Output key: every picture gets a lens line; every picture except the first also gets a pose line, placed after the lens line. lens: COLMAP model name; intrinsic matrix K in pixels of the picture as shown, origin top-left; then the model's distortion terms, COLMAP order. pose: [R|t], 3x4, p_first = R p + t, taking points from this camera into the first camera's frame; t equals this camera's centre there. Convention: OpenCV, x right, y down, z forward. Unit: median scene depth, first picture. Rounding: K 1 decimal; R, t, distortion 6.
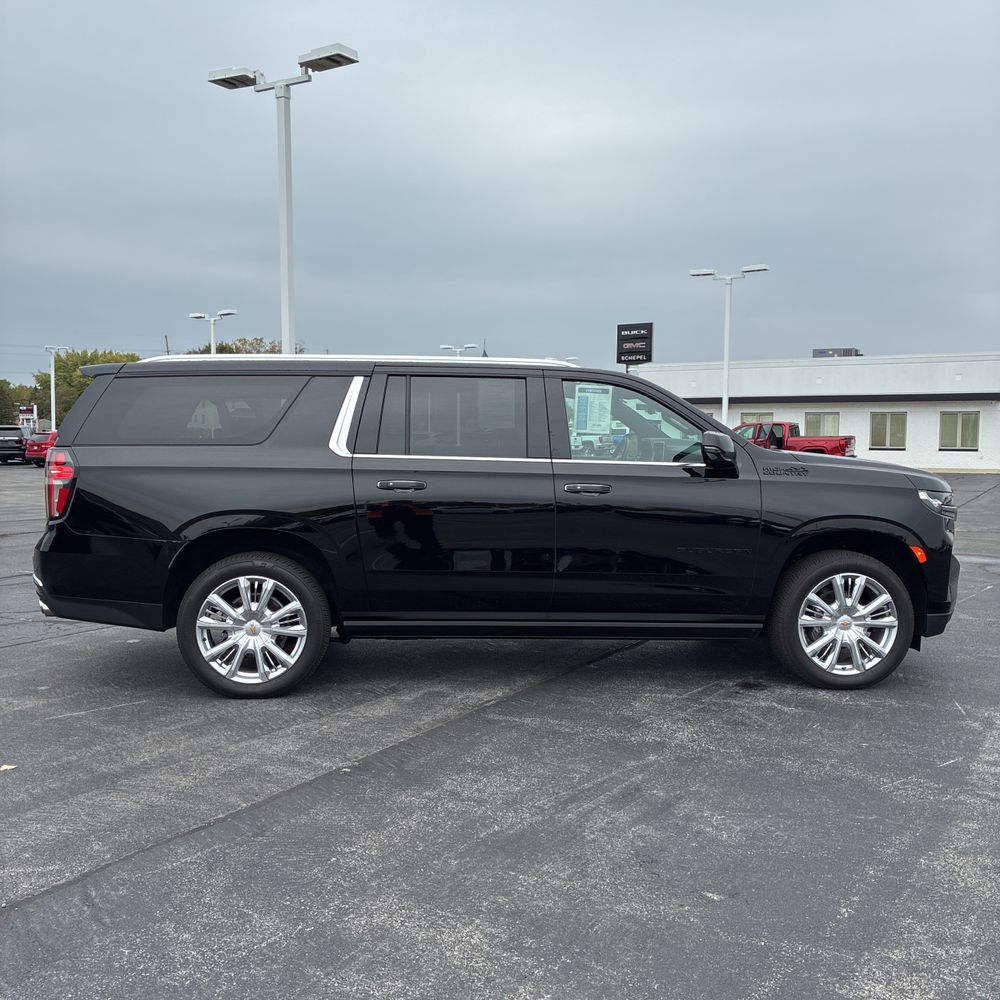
lens RADIAL K [[1004.8, 0, 501.3], [0, 1004.8, 492.4], [0, 0, 1]] dist [0.026140, 0.000000]
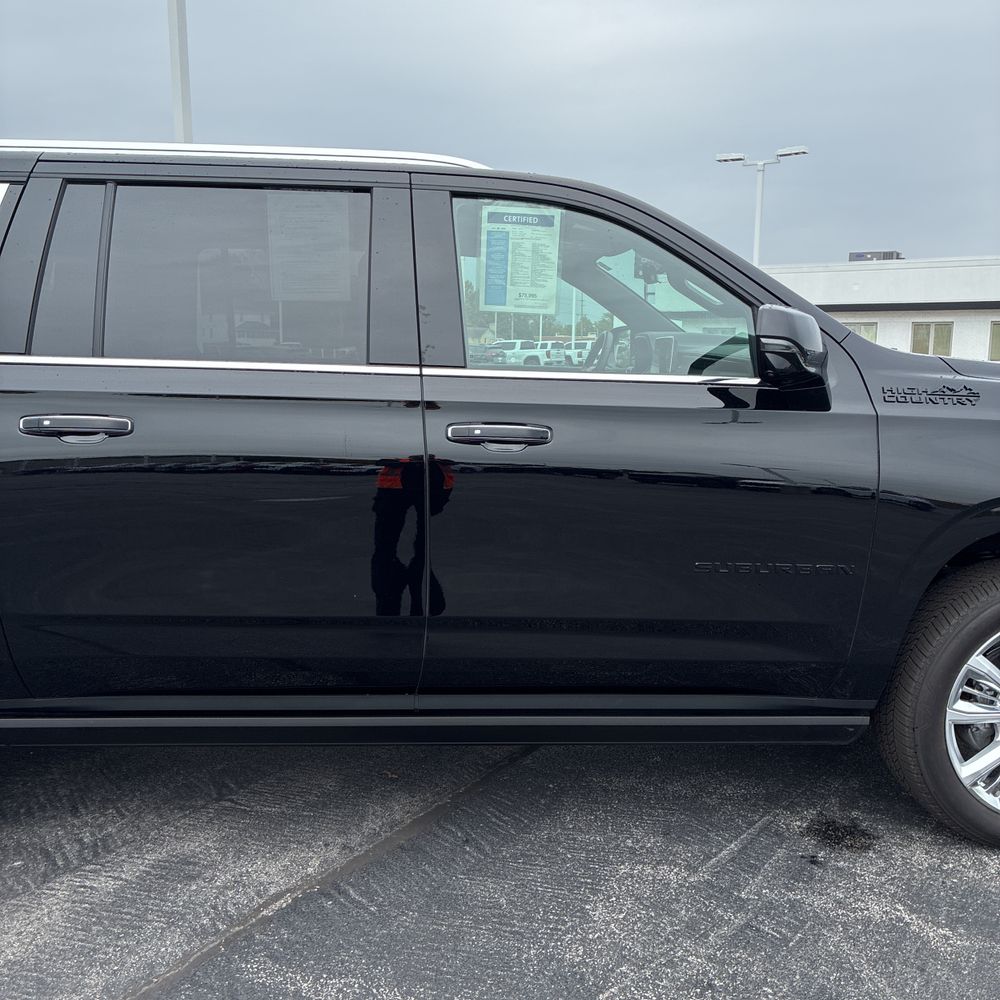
lens RADIAL K [[1017.1, 0, 501.9], [0, 1017.1, 505.1], [0, 0, 1]] dist [-0.007922, 0.000000]
pose [[0.999878, 0.003645, -0.015178, 0.092245], [-0.002186, 0.995469, 0.095059, -0.014881], [0.015456, -0.095014, 0.995356, 0.529344]]
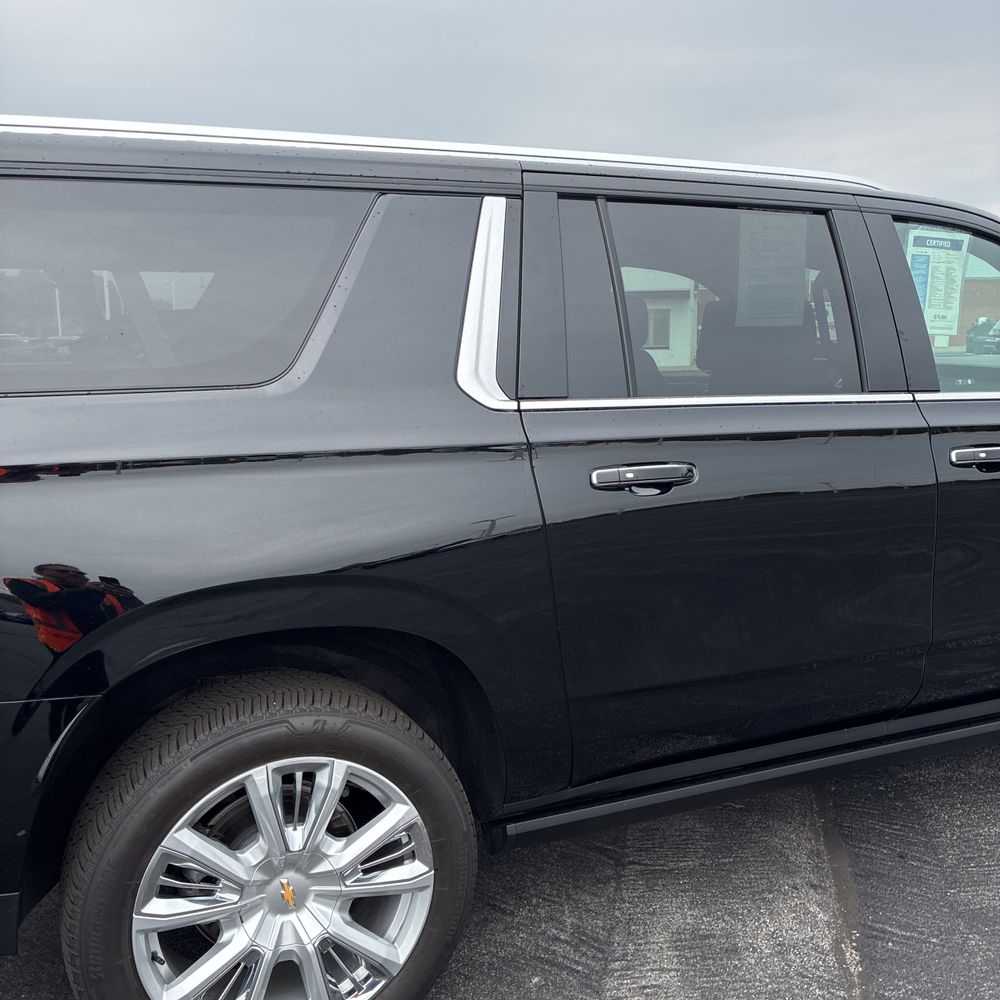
lens RADIAL K [[1004.8, 0, 494.3], [0, 1004.8, 500.8], [0, 0, 1]] dist [0.026140, 0.000000]
pose [[0.943908, -0.069999, 0.322704, -0.272018], [0.036417, 0.993379, 0.108960, -0.040811], [-0.328195, -0.091096, 0.940207, 0.618928]]
